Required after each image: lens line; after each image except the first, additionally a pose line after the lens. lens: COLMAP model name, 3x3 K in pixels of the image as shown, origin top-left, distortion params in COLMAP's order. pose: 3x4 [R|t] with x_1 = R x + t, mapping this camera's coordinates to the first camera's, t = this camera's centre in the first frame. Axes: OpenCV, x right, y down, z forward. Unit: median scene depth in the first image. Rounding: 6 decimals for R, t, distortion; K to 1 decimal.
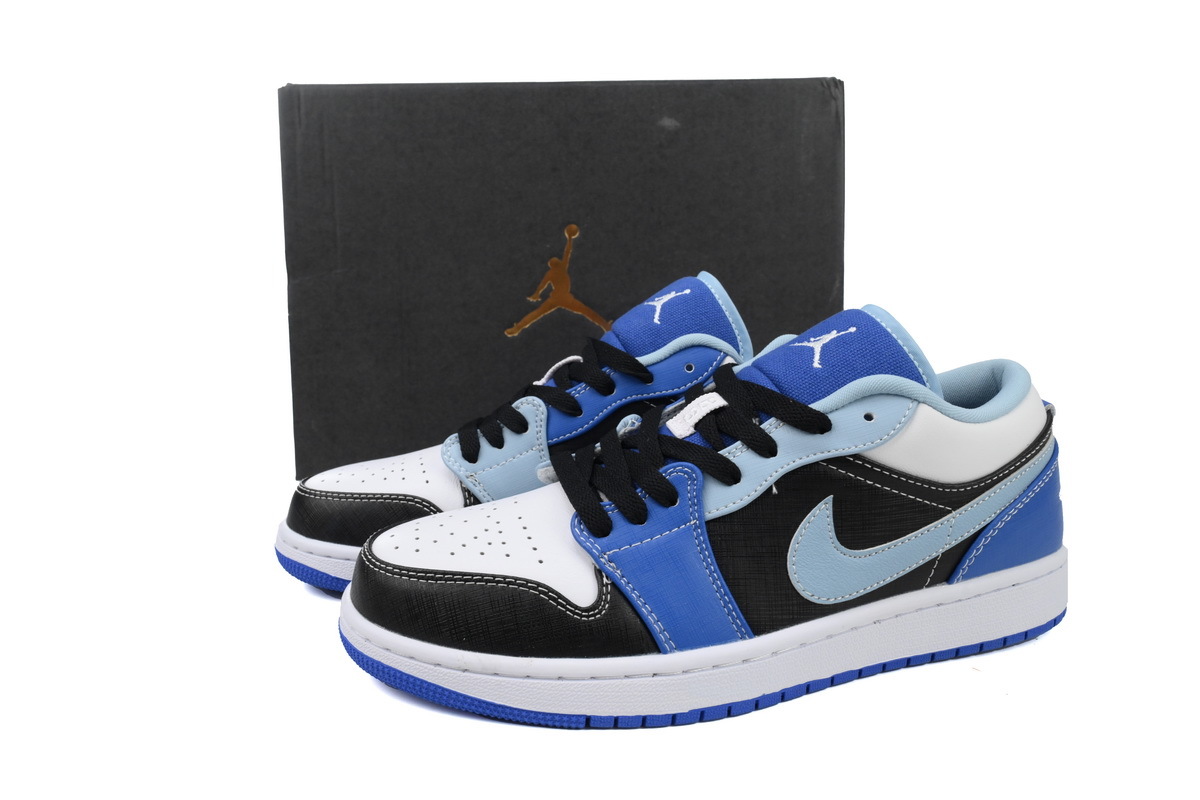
lens RADIAL K [[848.8, 0, 600.0], [0, 848.8, 400.0], [0, 0, 1]] dist [0.002715, -0.000766]
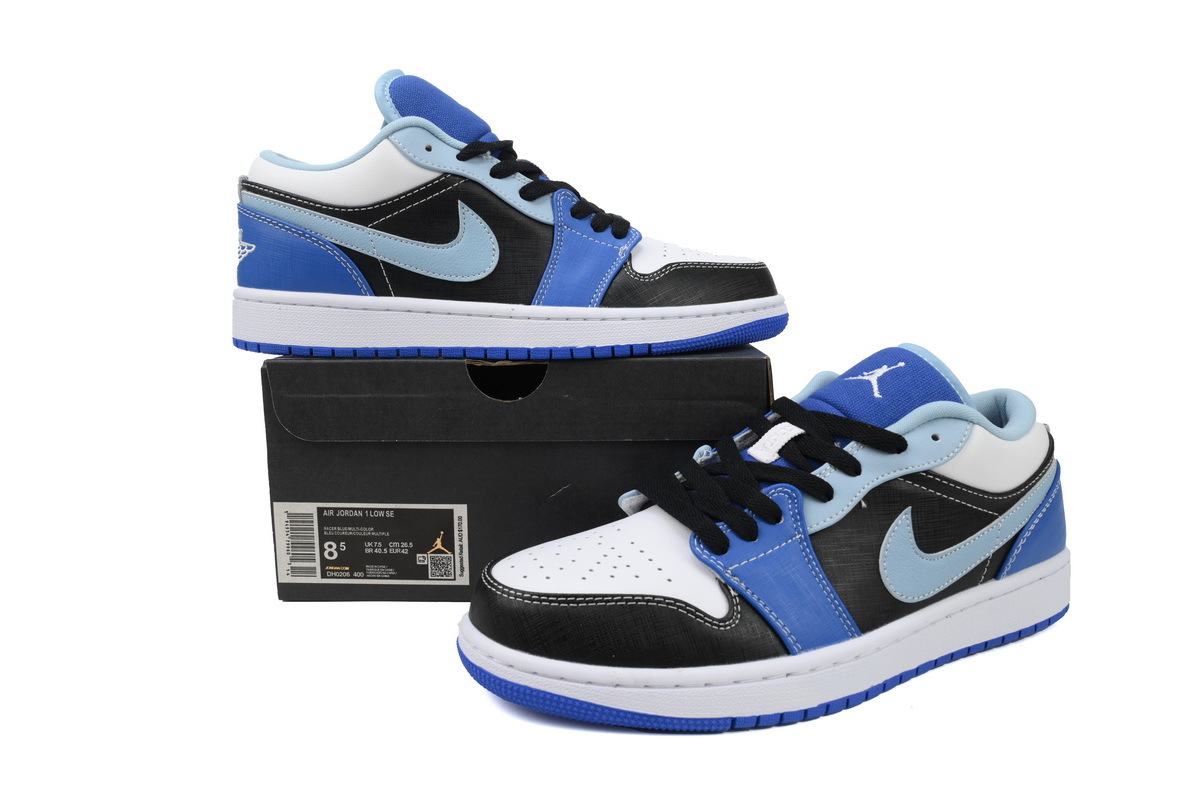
lens RADIAL K [[848.8, 0, 600.0], [0, 848.8, 400.0], [0, 0, 1]] dist [0.002715, -0.000766]
pose [[0.982297, -0.021808, 0.186054, -0.349654], [0.033012, 0.997809, -0.057335, 0.020087], [-0.184396, 0.062462, 0.980865, -0.059295]]
